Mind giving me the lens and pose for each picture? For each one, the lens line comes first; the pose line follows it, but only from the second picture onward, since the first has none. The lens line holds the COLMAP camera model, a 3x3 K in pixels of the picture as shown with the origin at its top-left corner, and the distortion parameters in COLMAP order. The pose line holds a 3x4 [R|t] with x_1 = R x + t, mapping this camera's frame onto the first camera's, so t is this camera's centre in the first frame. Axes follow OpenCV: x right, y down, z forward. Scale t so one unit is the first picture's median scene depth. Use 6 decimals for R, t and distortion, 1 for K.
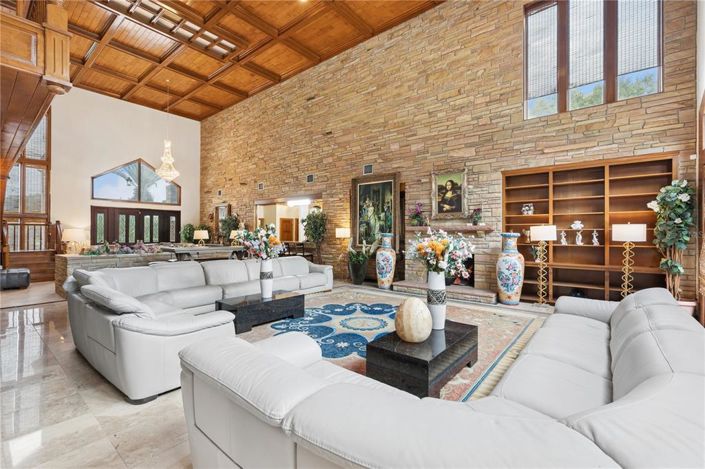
lens RADIAL K [[326.5, 0, 353.5], [0, 326.5, 233.4], [0, 0, 1]] dist [-0.002689, -0.000675]
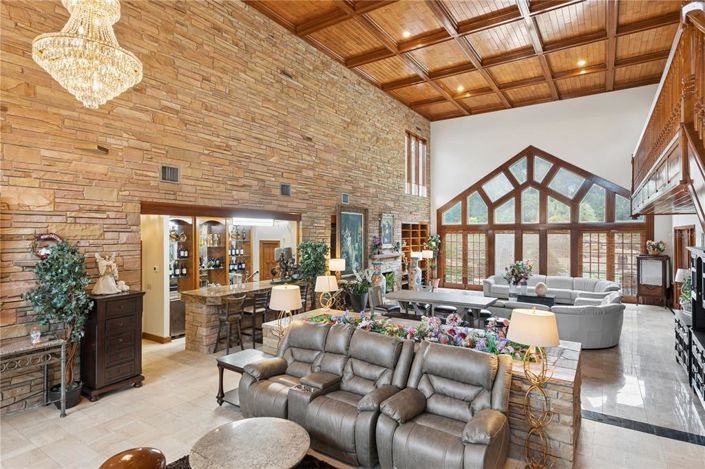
lens RADIAL K [[377.0, 0, 346.4], [0, 377.0, 232.6], [0, 0, 1]] dist [-0.003621, 0.000171]
pose [[-0.105335, 0.003690, 0.994430, -1.066502], [-0.003307, 0.999986, -0.004061, -0.086610], [-0.994431, -0.003716, -0.105321, 1.092437]]
